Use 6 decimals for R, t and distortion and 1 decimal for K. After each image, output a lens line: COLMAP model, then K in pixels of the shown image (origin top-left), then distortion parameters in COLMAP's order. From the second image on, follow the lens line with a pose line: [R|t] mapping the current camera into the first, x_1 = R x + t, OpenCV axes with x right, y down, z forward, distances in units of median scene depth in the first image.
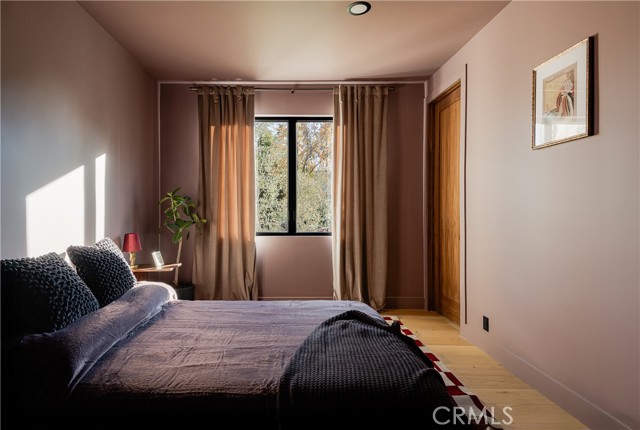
lens RADIAL K [[351.7, 0, 319.6], [0, 351.7, 227.9], [0, 0, 1]] dist [0.039573, -0.000316]
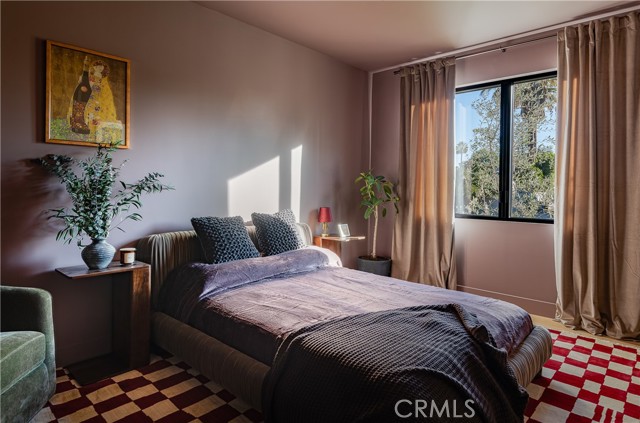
lens RADIAL K [[381.1, 0, 320.0], [0, 381.1, 211.5], [0, 0, 1]] dist [0.002138, -0.002075]
pose [[0.722919, 0.052206, -0.688957, 0.262892], [-0.047961, 0.998528, 0.025339, -0.001881], [0.689266, 0.014725, 0.724359, 0.041250]]
